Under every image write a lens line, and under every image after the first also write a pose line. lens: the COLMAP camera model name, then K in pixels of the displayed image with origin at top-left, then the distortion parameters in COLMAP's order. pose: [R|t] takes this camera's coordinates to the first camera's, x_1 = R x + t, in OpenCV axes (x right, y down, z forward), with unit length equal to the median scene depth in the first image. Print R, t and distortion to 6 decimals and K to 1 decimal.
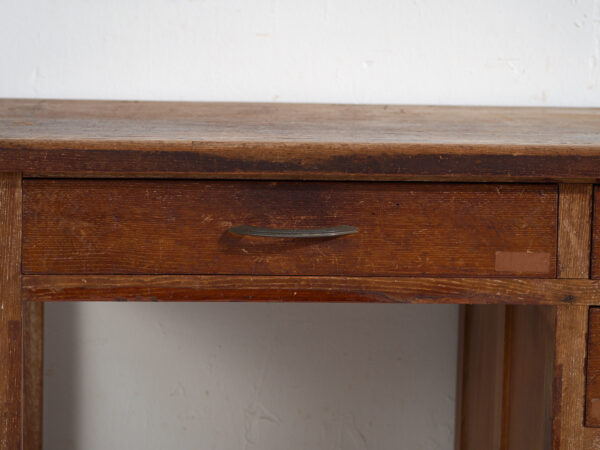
lens RADIAL K [[1823.6, 0, 301.3], [0, 1823.6, 228.7], [0, 0, 1]] dist [-0.052870, 0.000000]
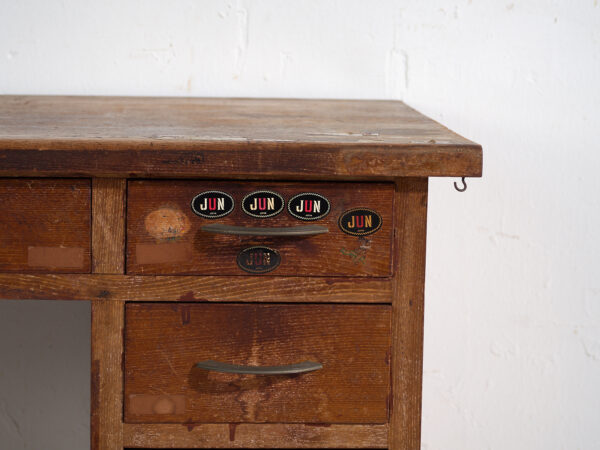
lens RADIAL K [[1725.0, 0, 301.8], [0, 1725.0, 223.6], [0, 0, 1]] dist [-0.139173, 0.000000]
pose [[0.999978, 0.000066, 0.006641, 0.249172], [-0.000149, 0.999922, 0.012455, -0.011729], [-0.006639, -0.012456, 0.999900, 0.062165]]
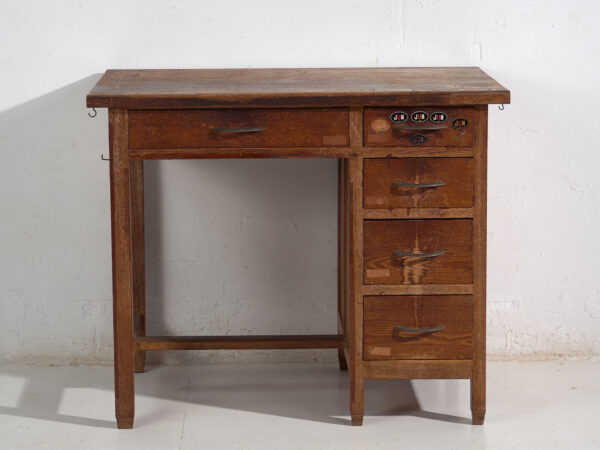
lens RADIAL K [[1531.9, 0, 330.7], [0, 1531.9, 195.5], [0, 0, 1]] dist [-0.008997, 0.000000]
pose [[0.998947, -0.017332, -0.042480, 0.200971], [0.019335, 0.998699, 0.047185, -0.004632], [0.041607, -0.047956, 0.997982, -1.029145]]
